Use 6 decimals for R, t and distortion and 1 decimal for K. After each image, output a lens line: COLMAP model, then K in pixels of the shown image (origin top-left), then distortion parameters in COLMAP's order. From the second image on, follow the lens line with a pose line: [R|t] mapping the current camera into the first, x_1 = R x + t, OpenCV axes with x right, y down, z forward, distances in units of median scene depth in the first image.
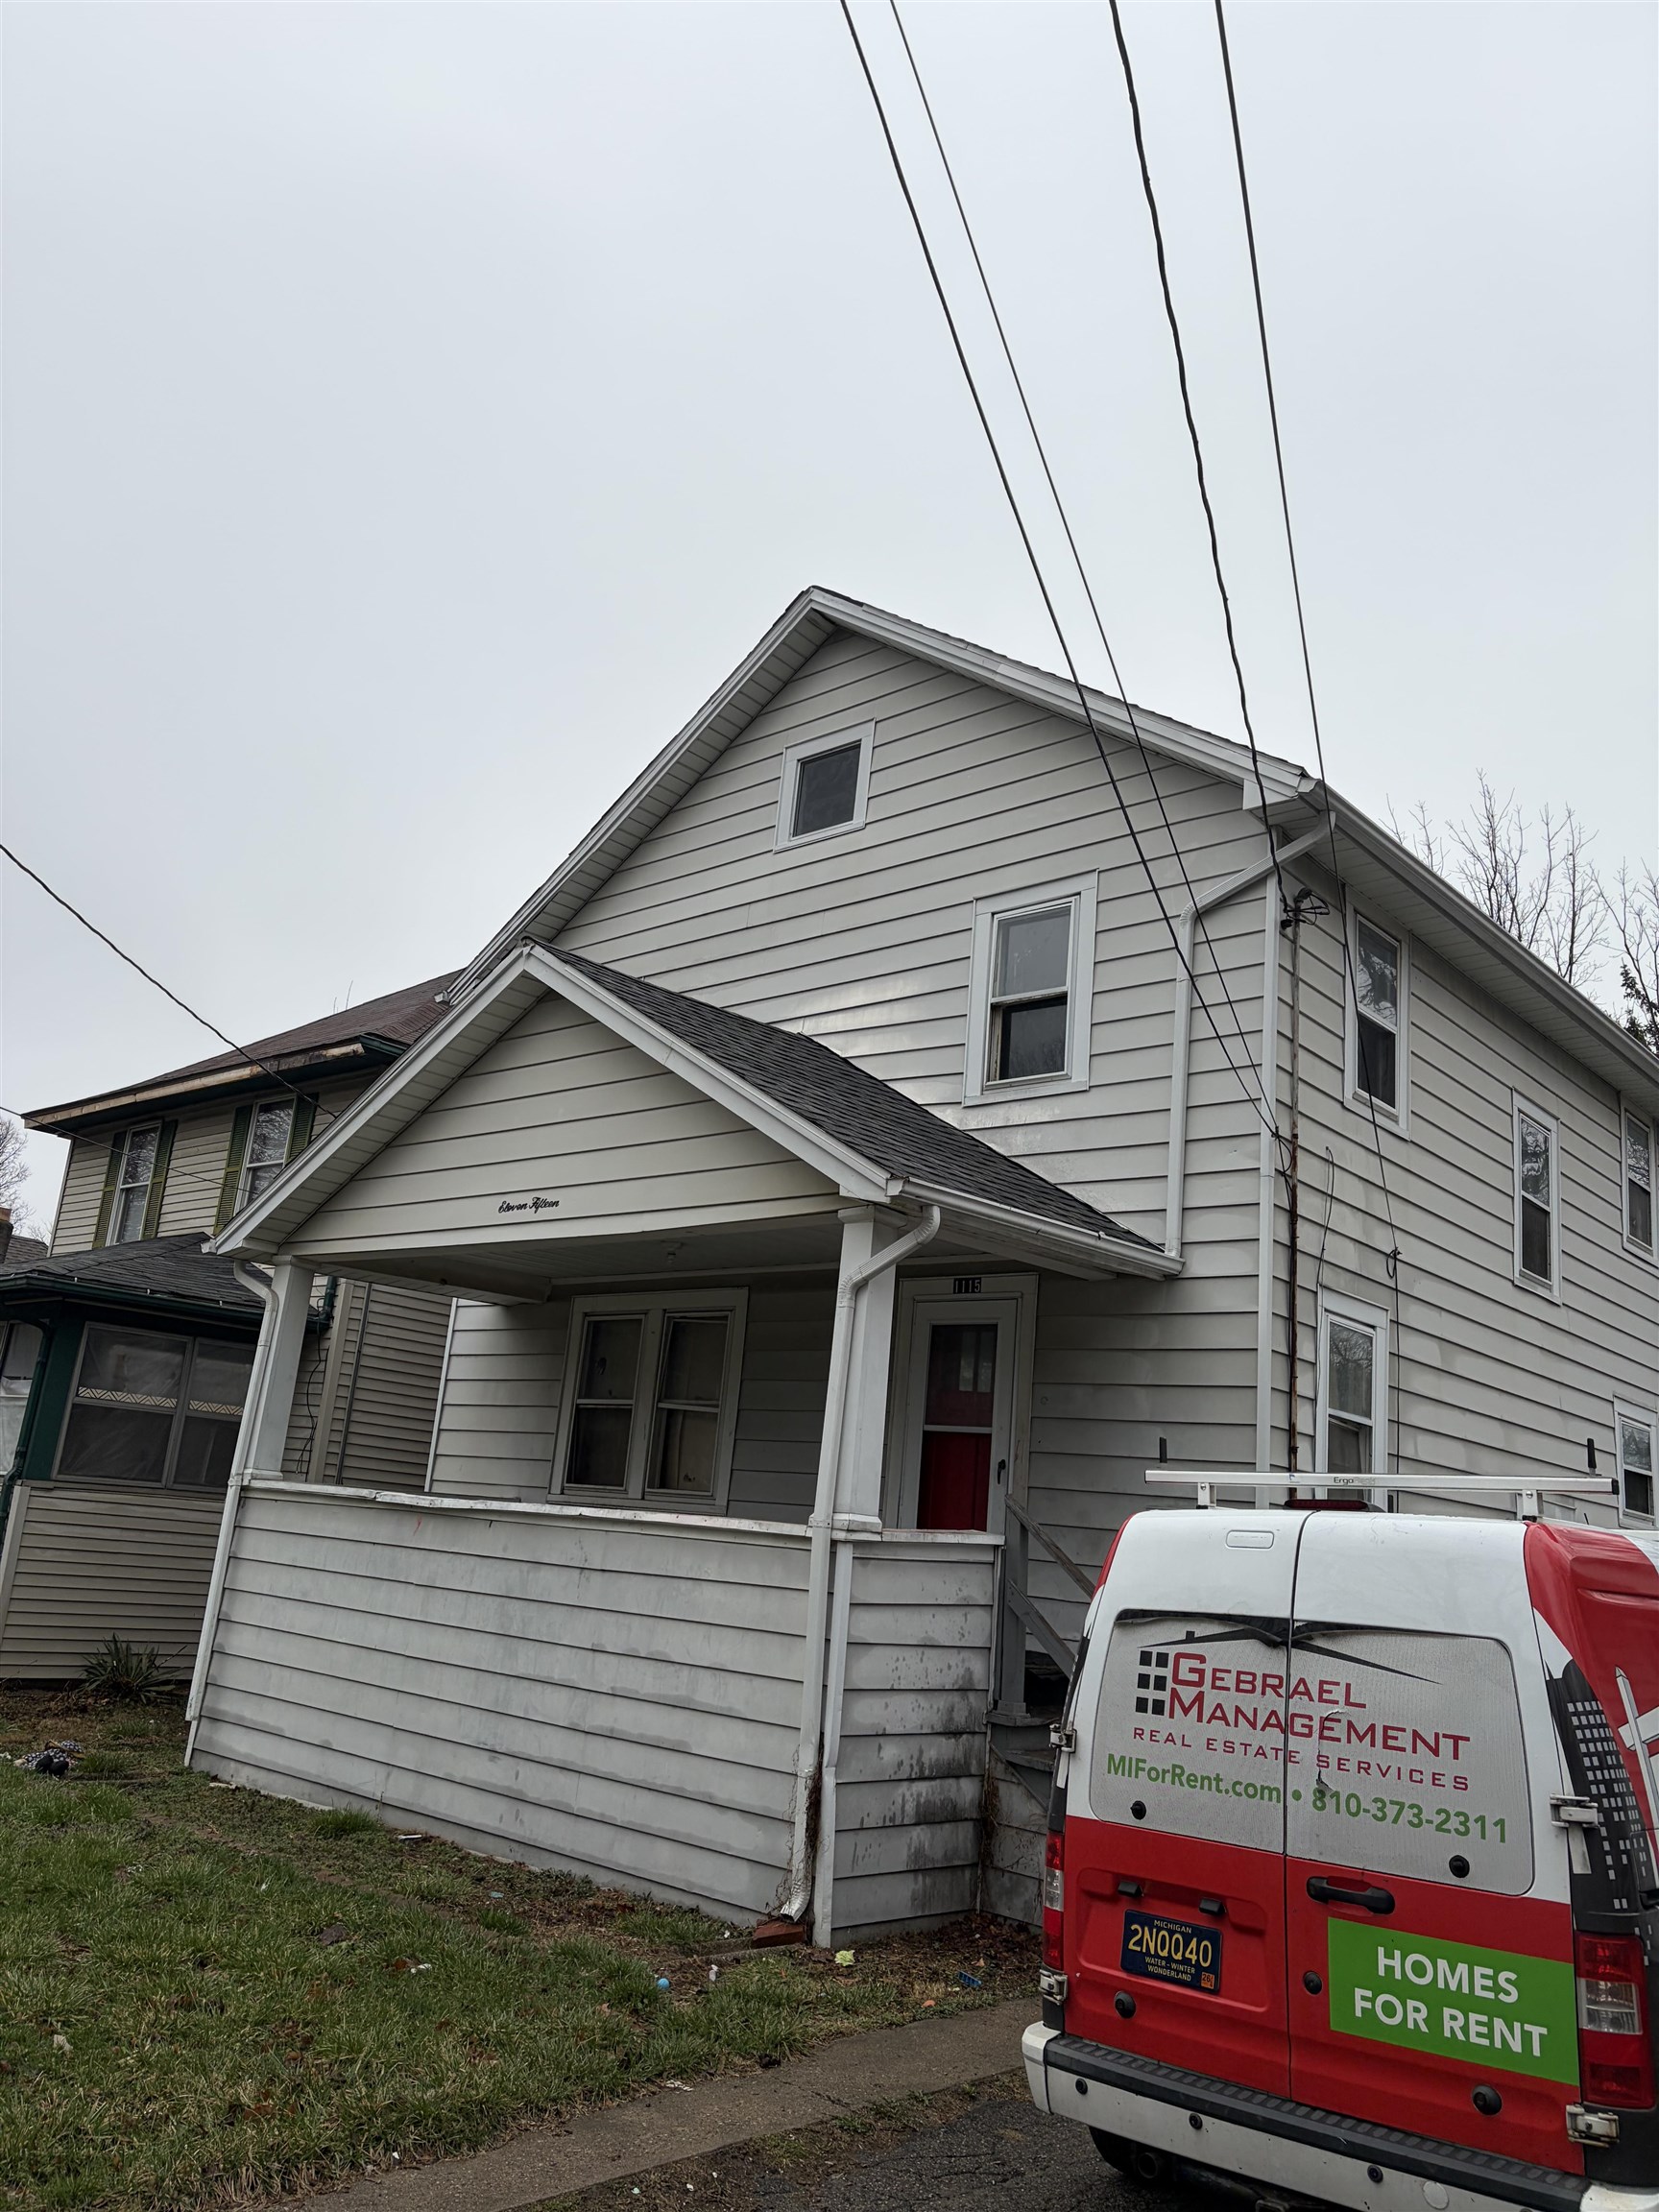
lens RADIAL K [[1657.8, 0, 806.9], [0, 1657.8, 1100.6], [0, 0, 1]] dist [0.030492, -0.051234]
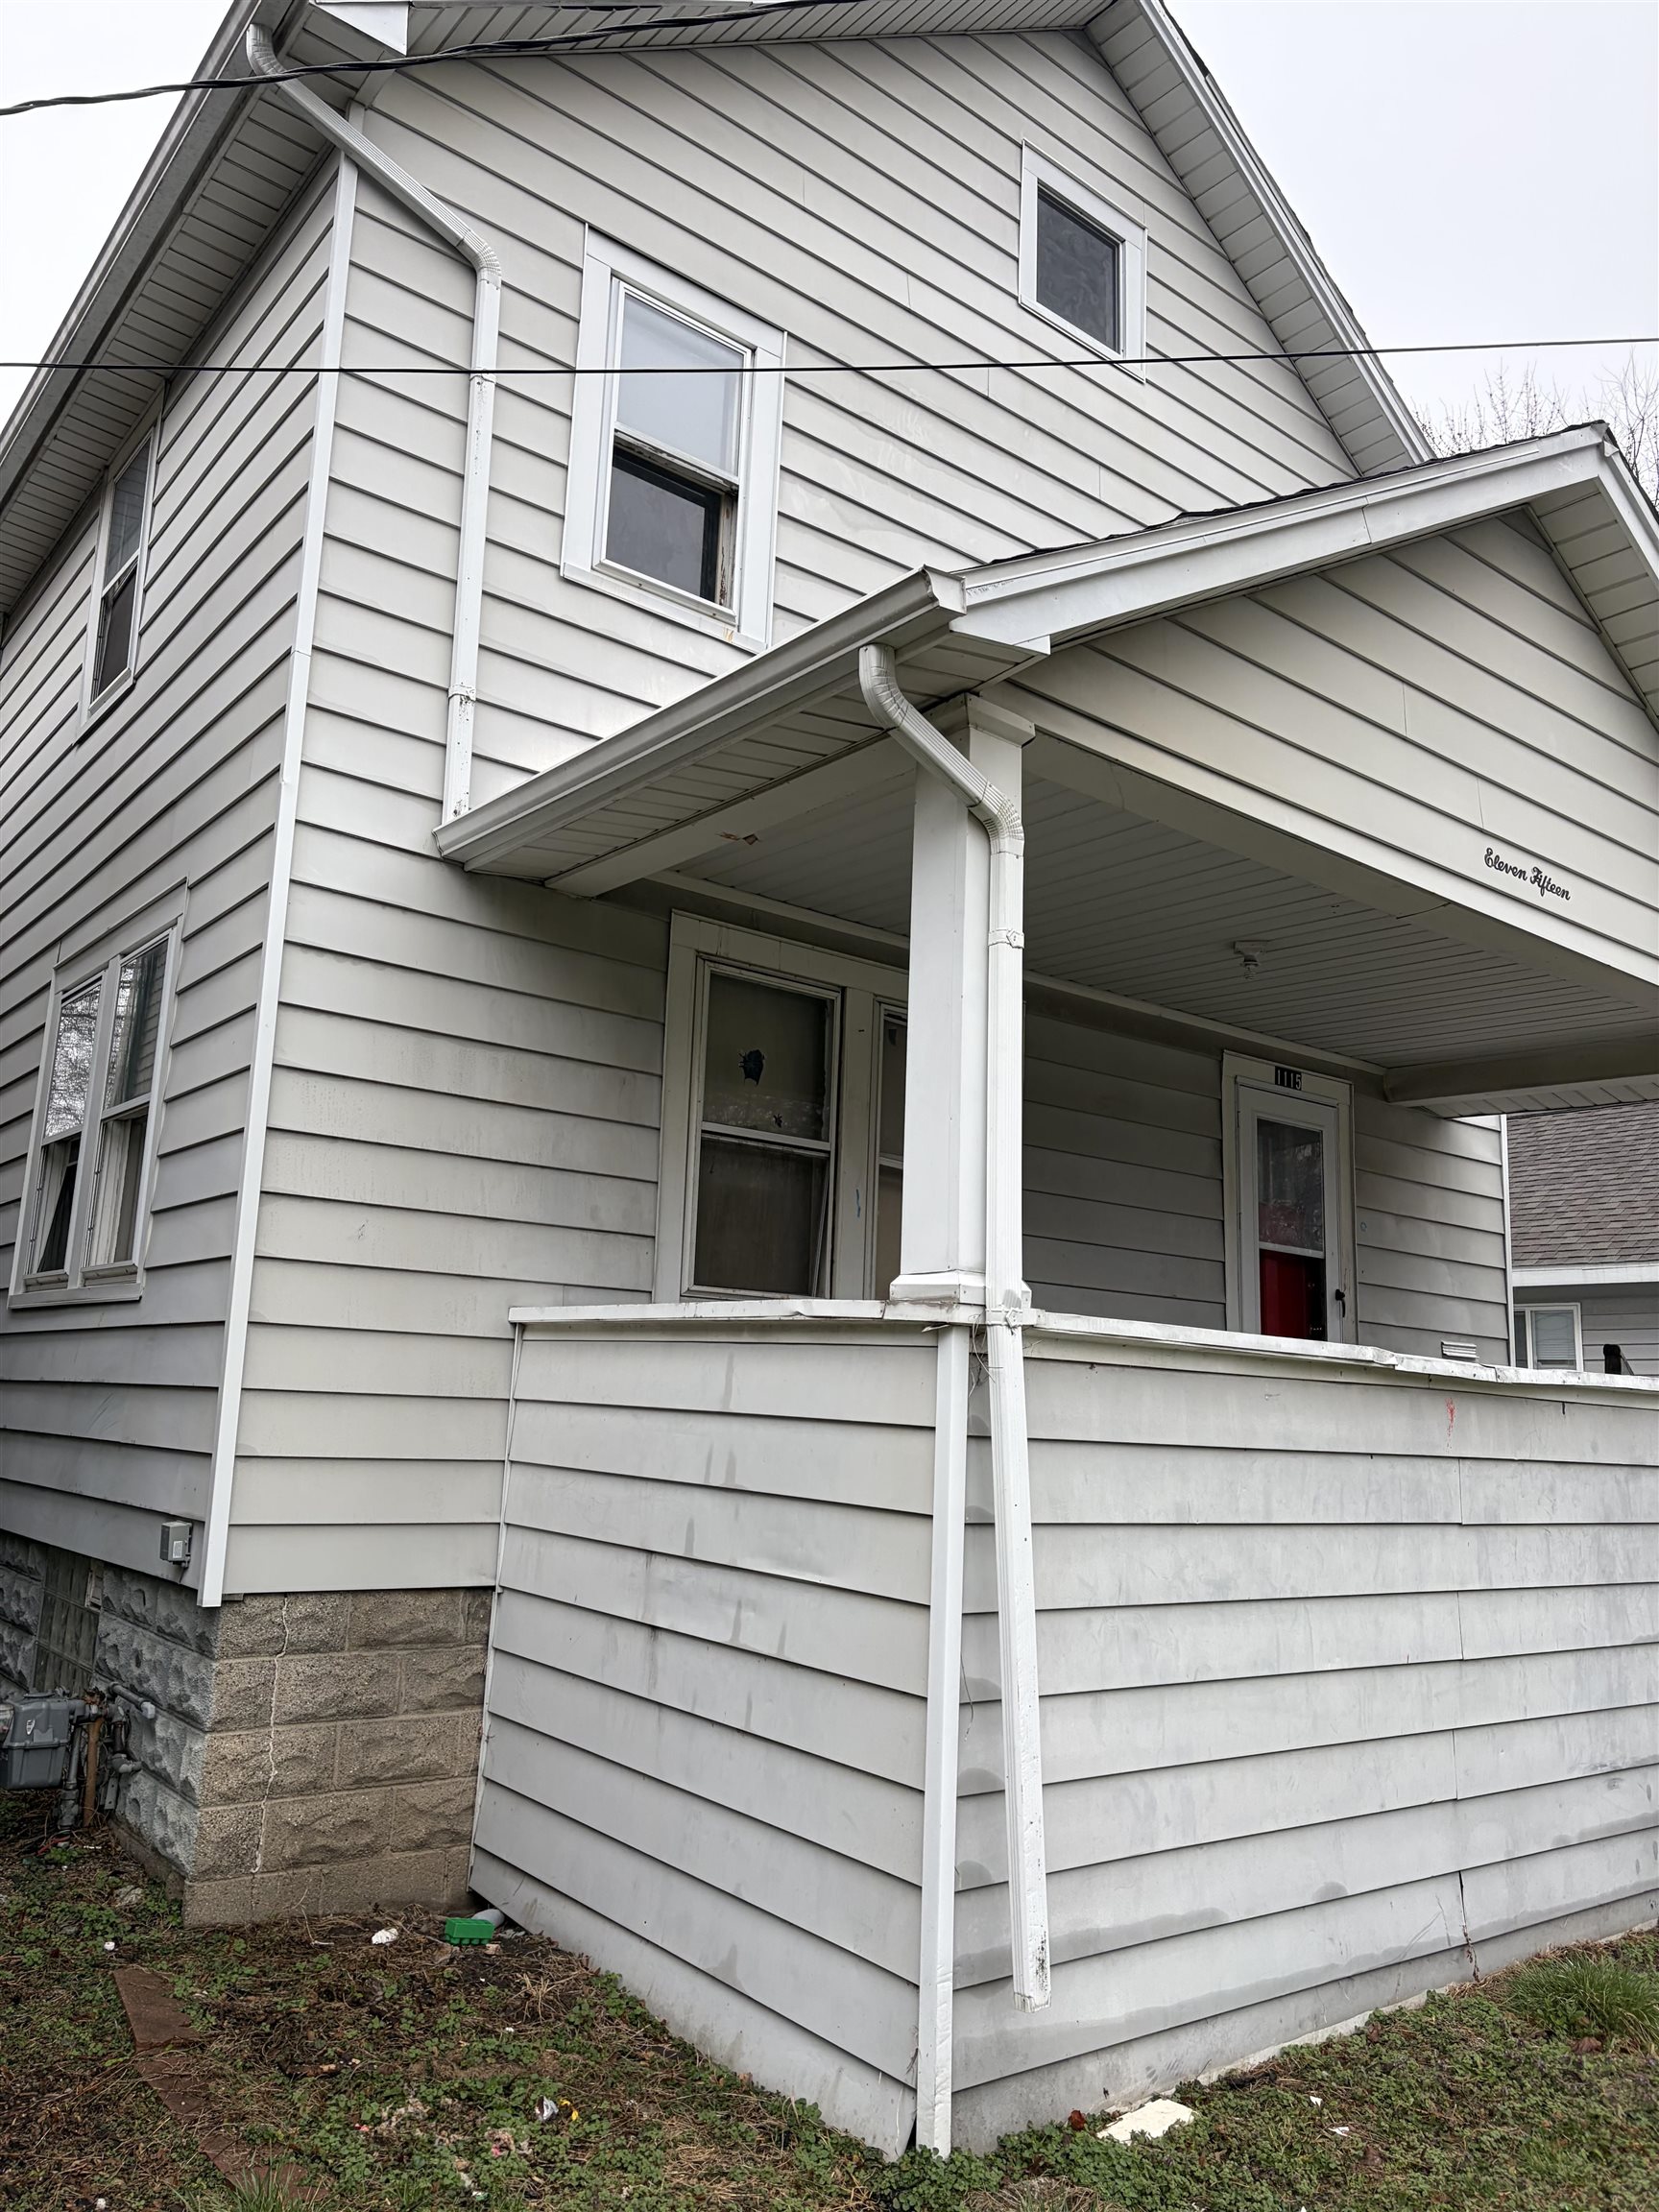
lens RADIAL K [[1657.8, 0, 816.8], [0, 1657.8, 1095.2], [0, 0, 1]] dist [0.030492, -0.051234]
pose [[0.183773, 0.110126, 0.976780, -0.785982], [-0.277318, 0.959147, -0.055963, 0.241703], [-0.943039, -0.260594, 0.206806, 1.097444]]
